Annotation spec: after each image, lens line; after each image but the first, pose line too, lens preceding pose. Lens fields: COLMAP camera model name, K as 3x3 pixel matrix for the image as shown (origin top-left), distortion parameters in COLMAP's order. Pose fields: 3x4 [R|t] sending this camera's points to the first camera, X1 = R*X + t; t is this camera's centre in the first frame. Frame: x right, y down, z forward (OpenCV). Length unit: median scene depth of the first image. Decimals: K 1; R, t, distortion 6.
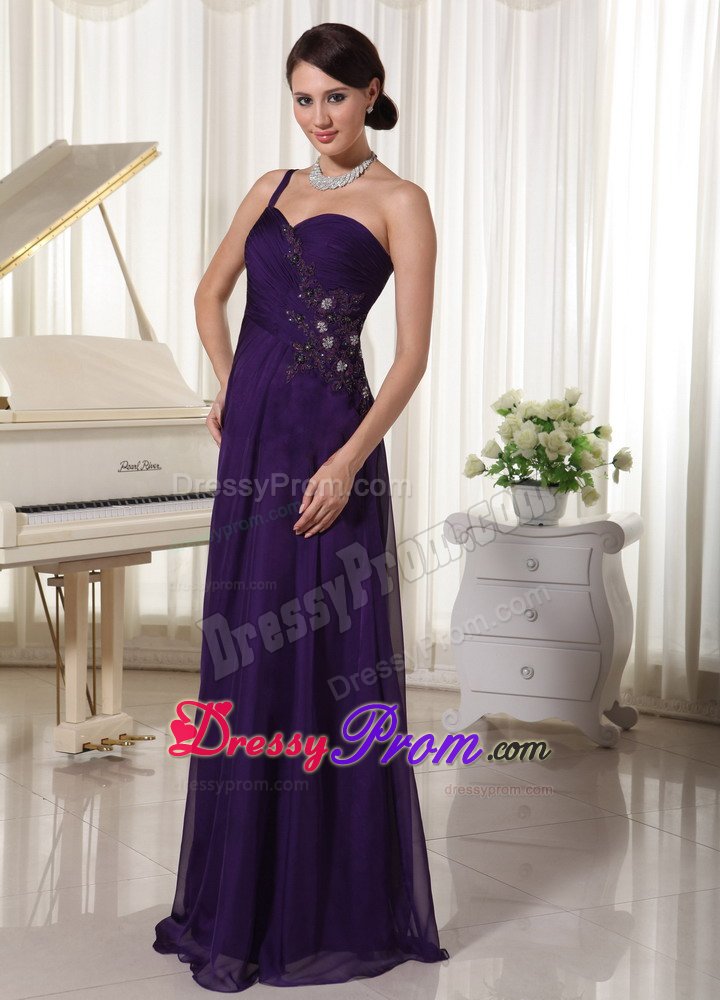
lens RADIAL K [[1909.5, 0, 362.4], [0, 1909.5, 460.0], [0, 0, 1]] dist [0.186559, 0.037368]
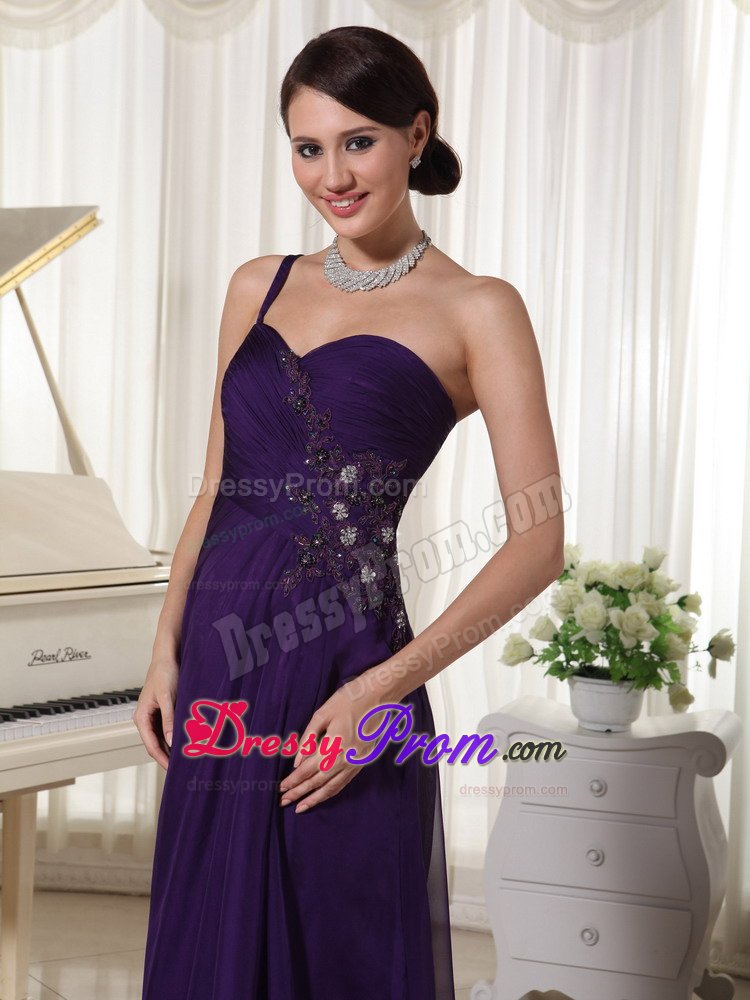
lens RADIAL K [[2038.3, 0, 375.0], [0, 2038.3, 500.0], [0, 0, 1]] dist [0.155797, 0.303845]
pose [[0.999722, 0.014674, 0.018443, -0.012552], [-0.014246, 0.999632, -0.023096, -0.036016], [-0.018775, 0.022827, 0.999563, 0.213723]]
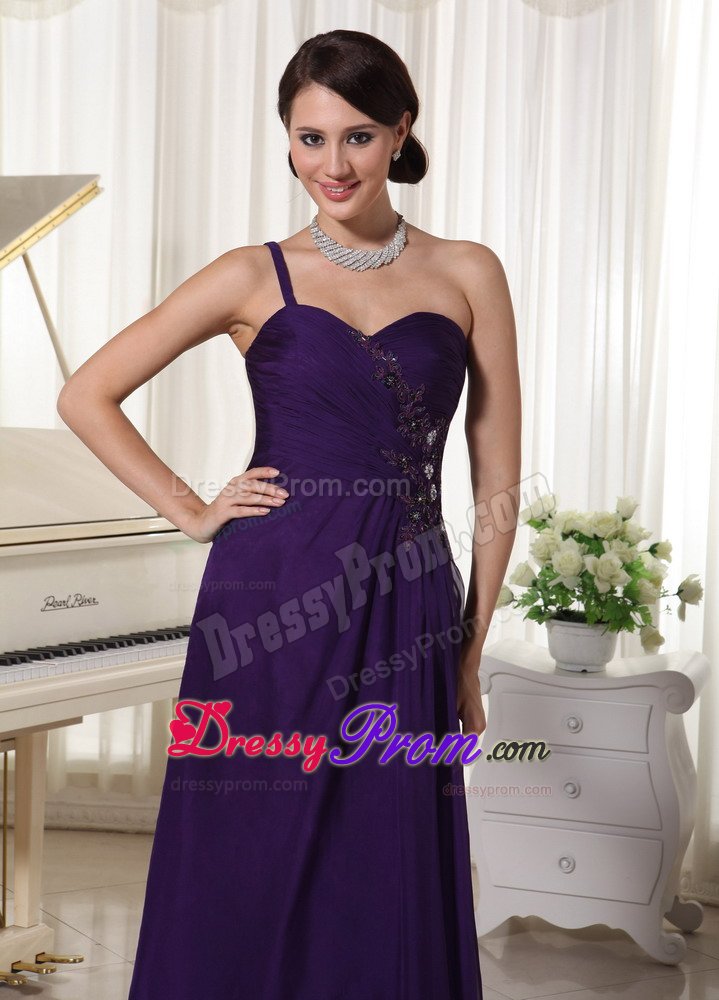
lens RADIAL K [[2057.5, 0, 375.4], [0, 2057.5, 459.9], [0, 0, 1]] dist [0.258423, -0.279225]
pose [[0.999430, 0.012023, 0.031559, -0.019898], [-0.011478, 0.999783, -0.017396, -0.037192], [-0.031761, 0.017024, 0.999350, 0.158102]]
